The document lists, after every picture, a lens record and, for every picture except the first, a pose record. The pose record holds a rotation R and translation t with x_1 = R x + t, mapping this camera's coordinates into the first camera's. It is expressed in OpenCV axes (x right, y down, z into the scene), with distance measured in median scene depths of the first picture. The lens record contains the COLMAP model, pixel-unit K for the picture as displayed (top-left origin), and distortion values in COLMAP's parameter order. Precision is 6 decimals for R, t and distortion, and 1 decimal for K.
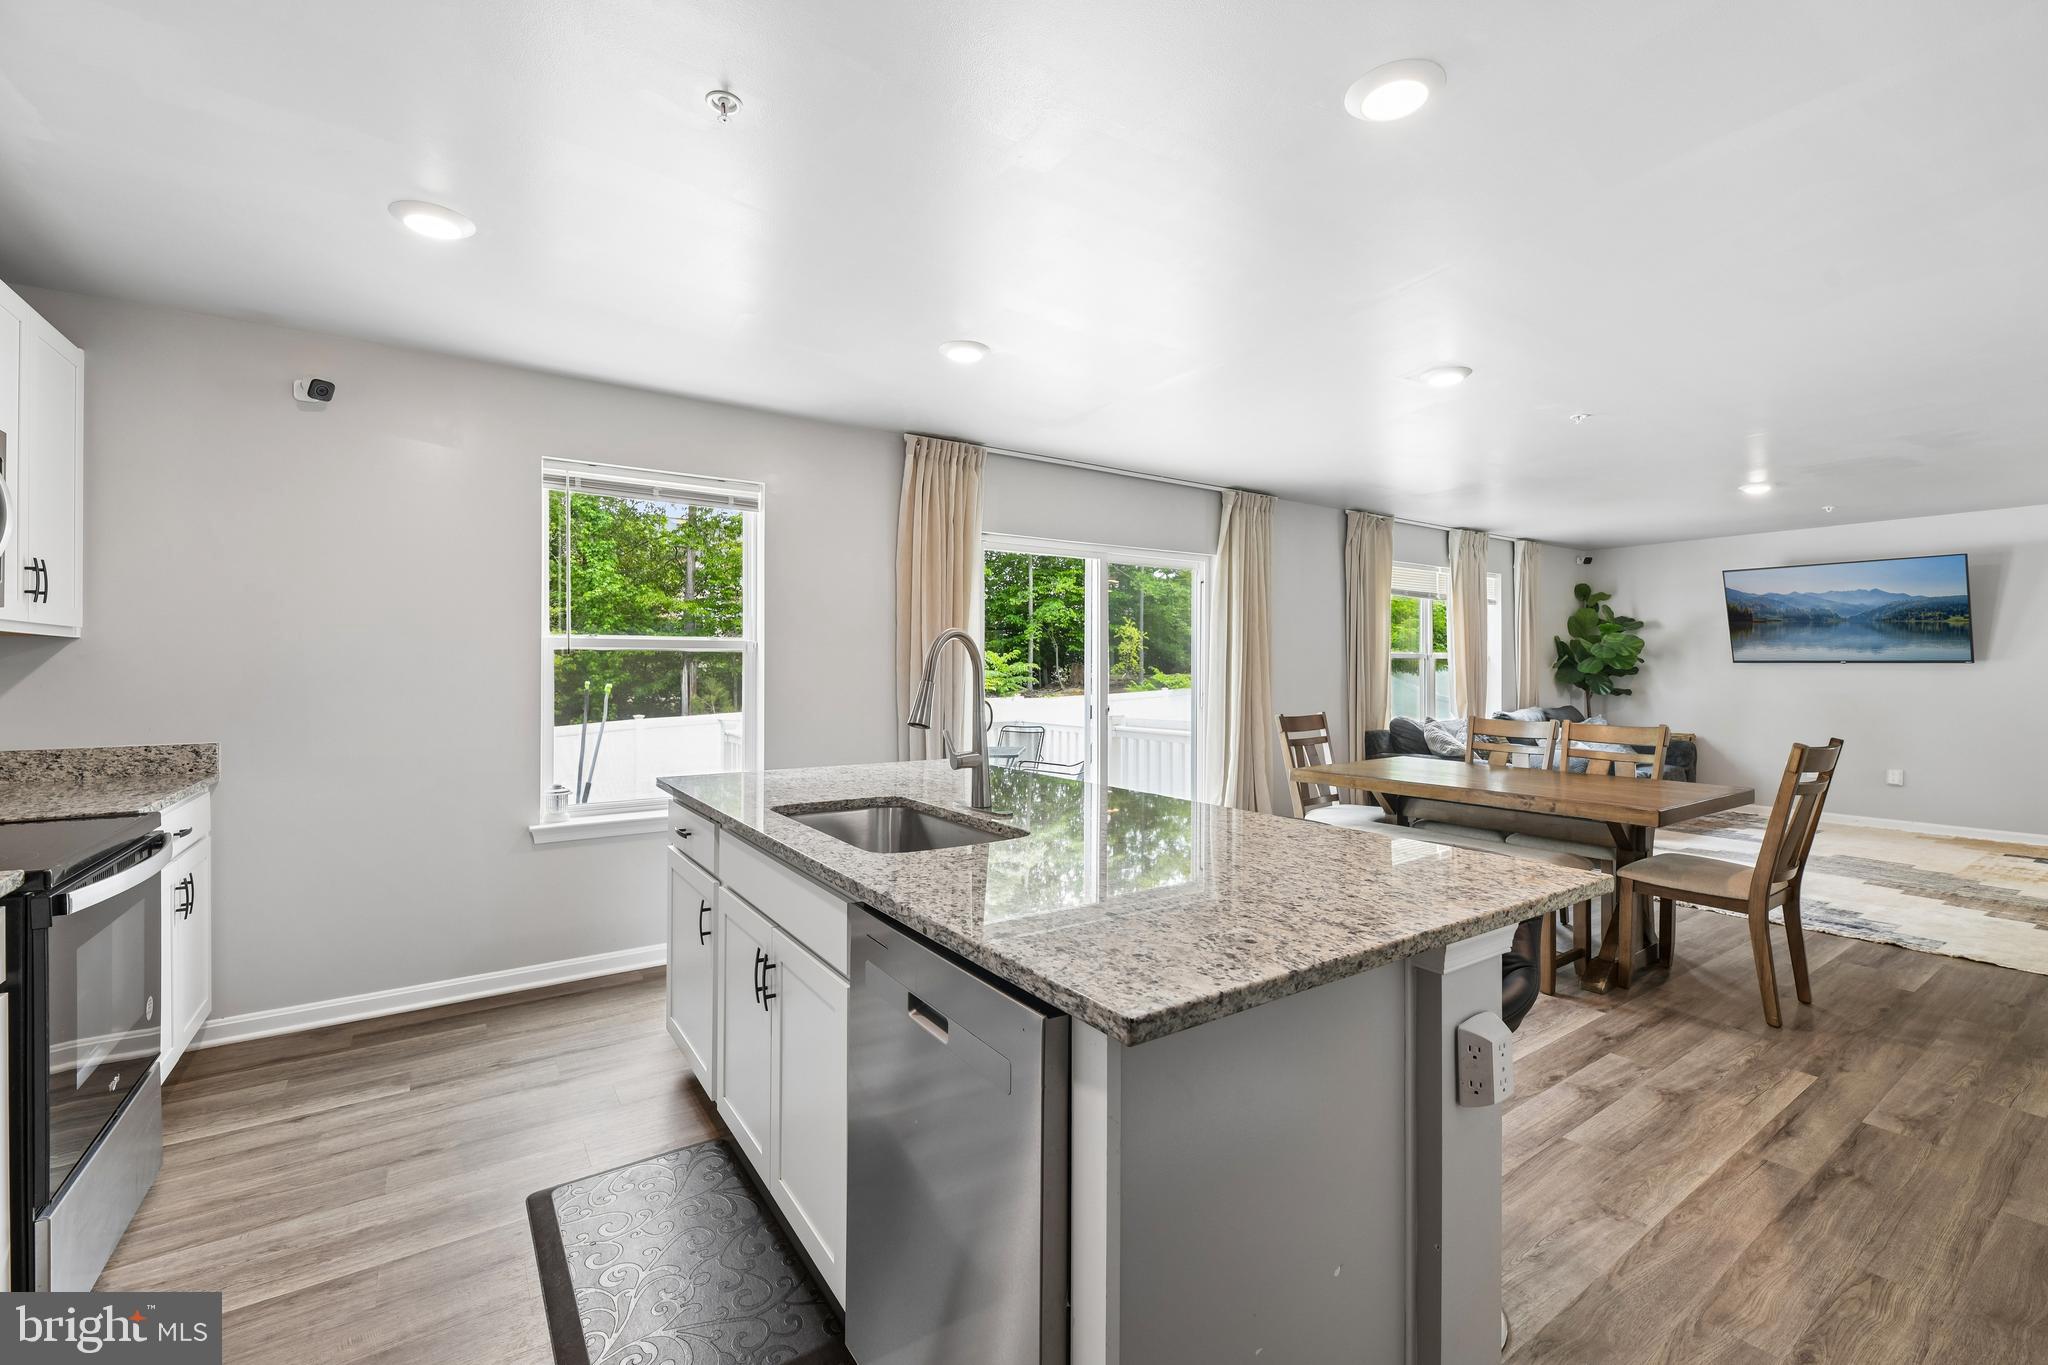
lens RADIAL K [[870.9, 0, 1035.4], [0, 870.9, 658.1], [0, 0, 1]] dist [0.000118, -0.001230]
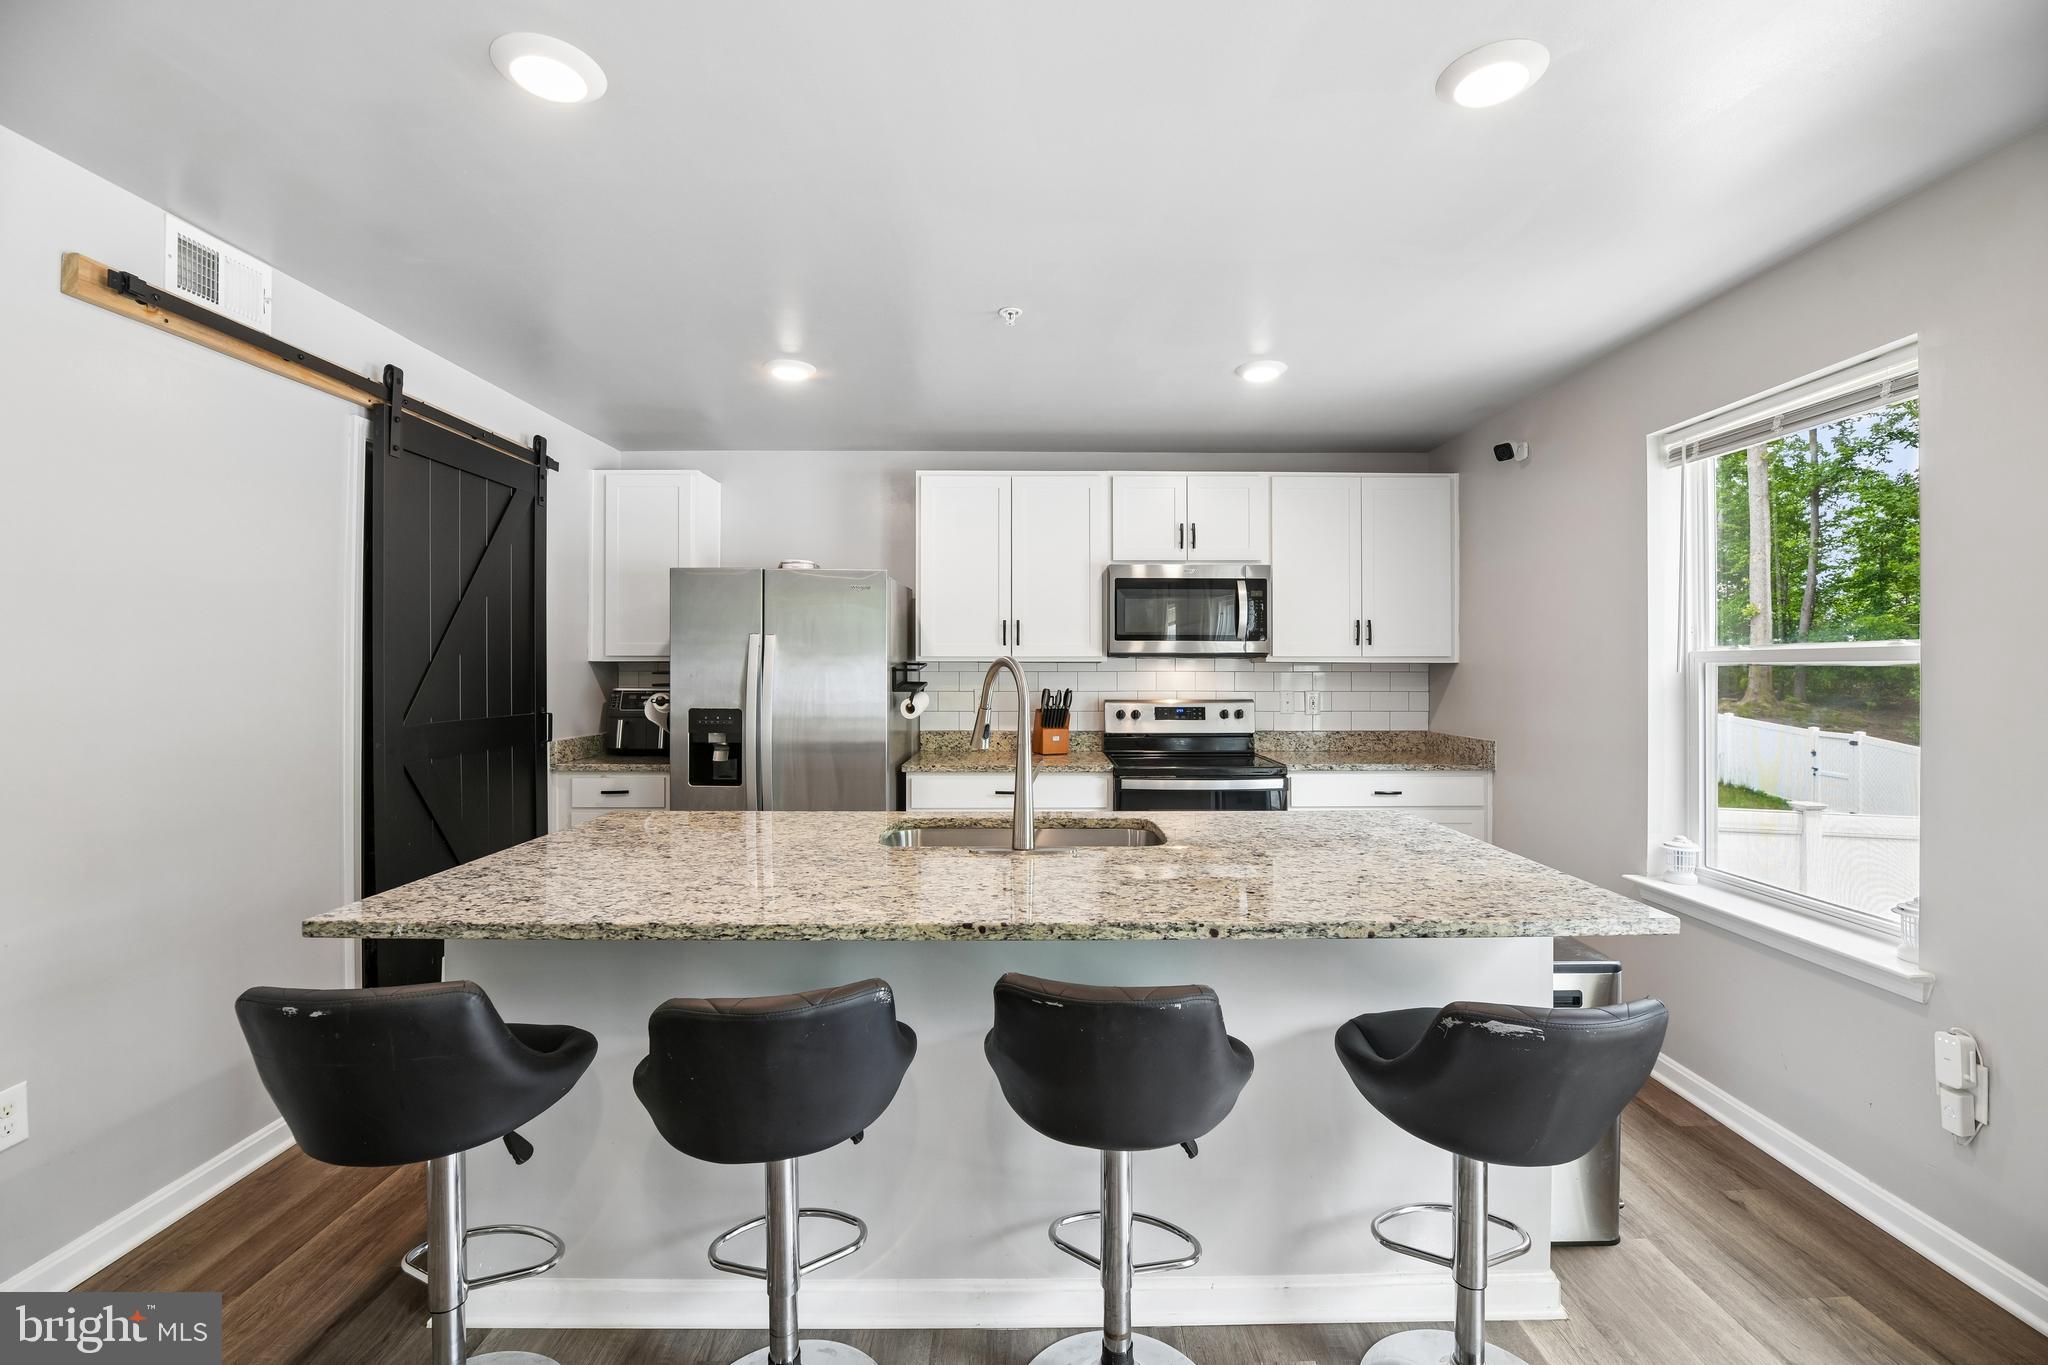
lens RADIAL K [[861.8, 0, 1037.8], [0, 861.8, 666.3], [0, 0, 1]] dist [-0.018083, -0.000178]
pose [[-0.566493, -0.002786, -0.824062, 0.244734], [0.007053, 0.999941, -0.008229, -0.004622], [0.824036, -0.010474, -0.566440, 0.550566]]
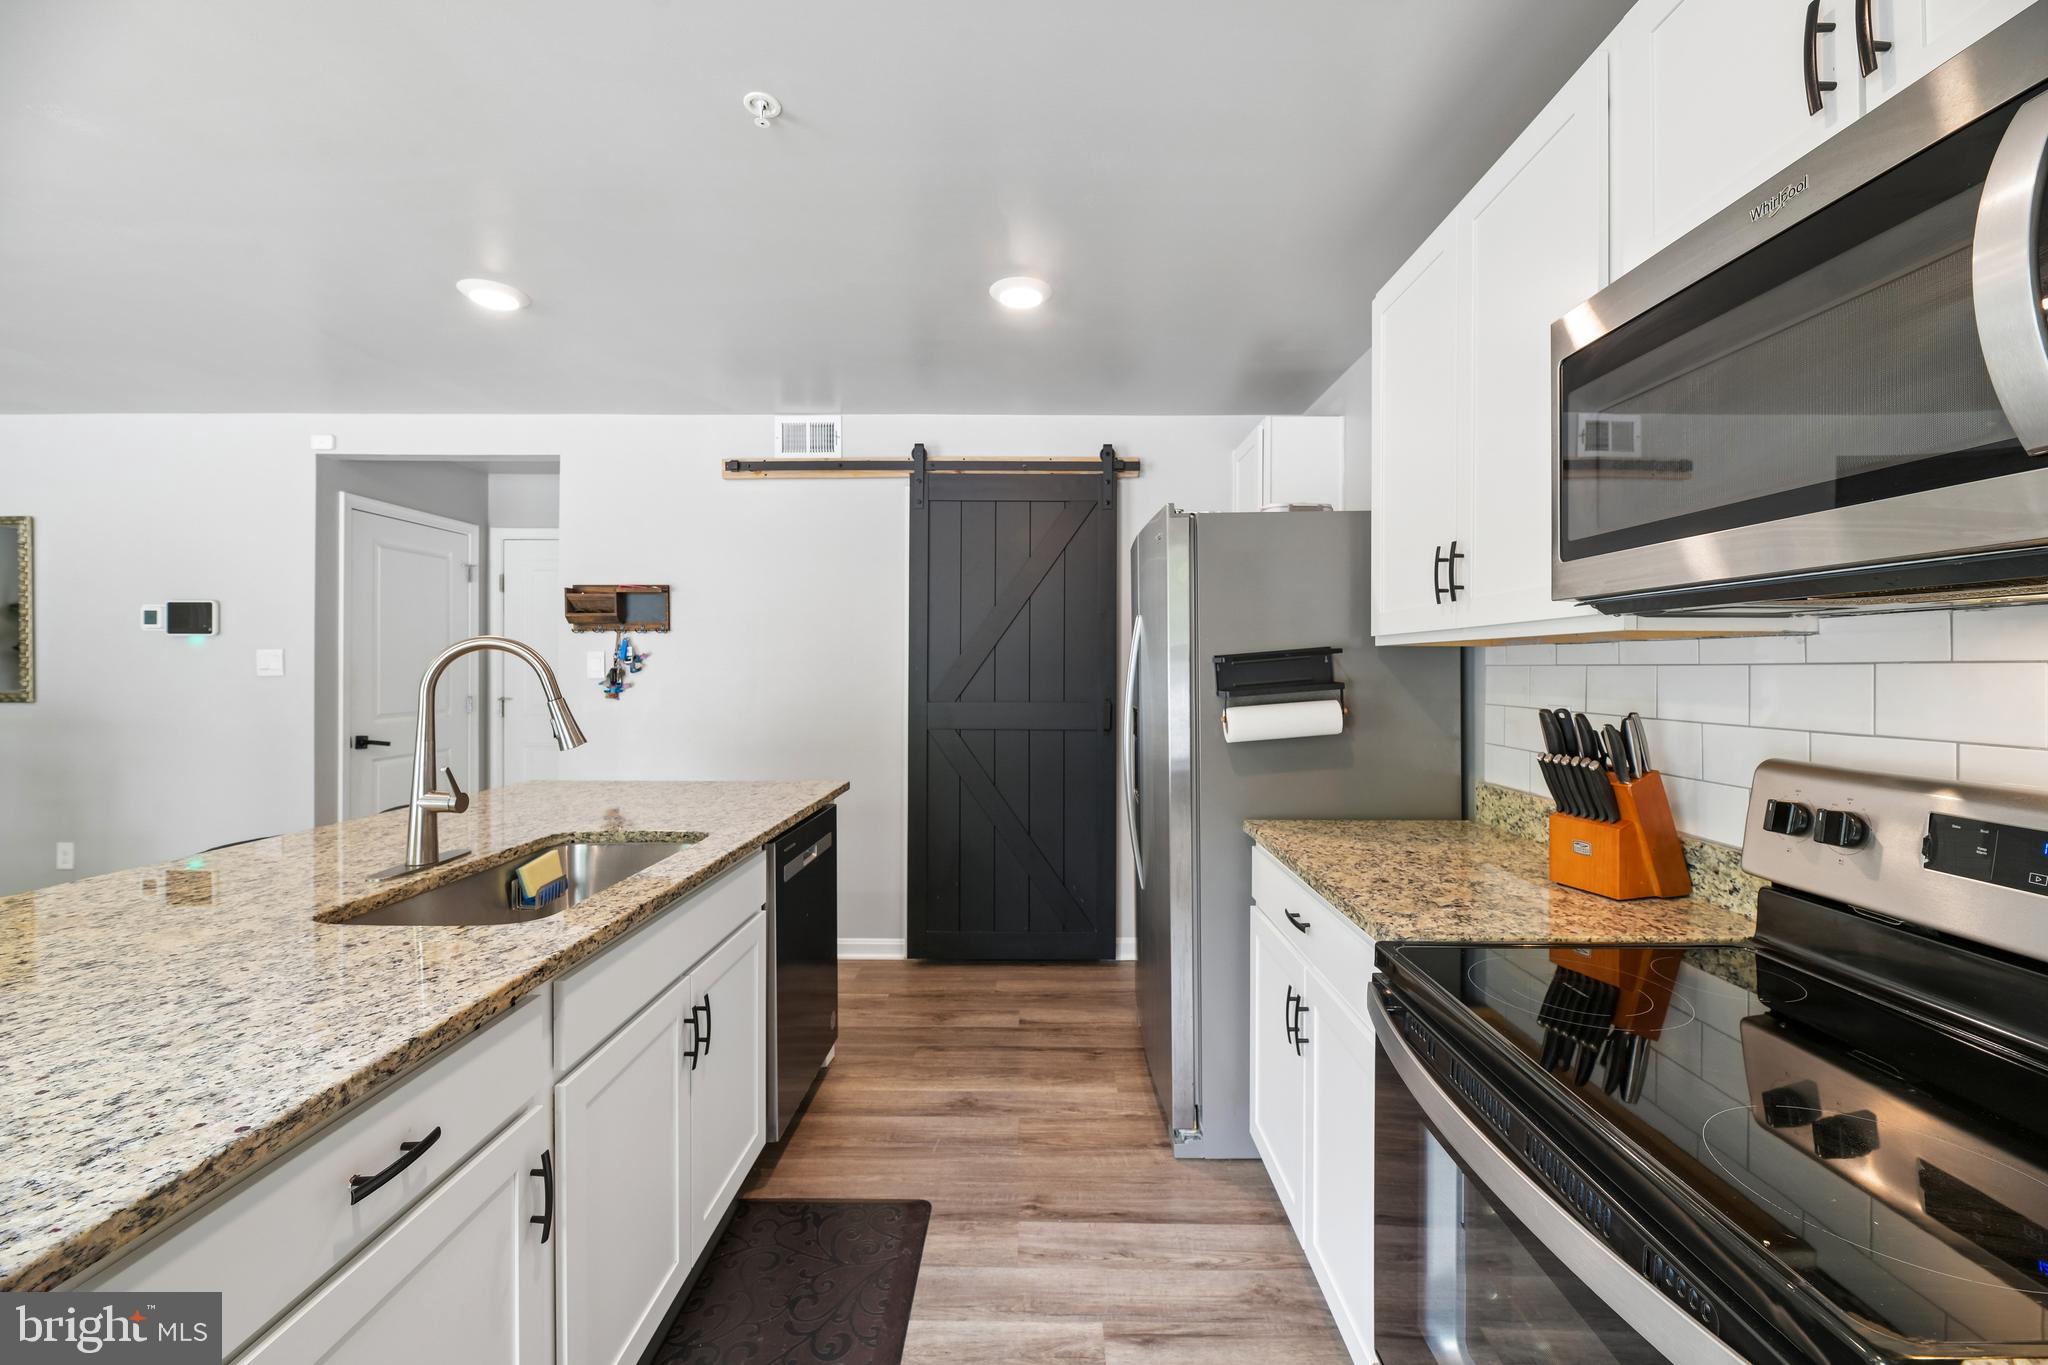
lens RADIAL K [[817.2, 0, 1036.9], [0, 817.2, 673.6], [0, 0, 1]] dist [0.006114, -0.007820]
pose [[-0.813154, -0.010509, 0.581954, -0.331238], [-0.012923, 0.999916, -0.000001, -0.001132], [-0.581905, -0.007521, -0.813222, 0.459100]]
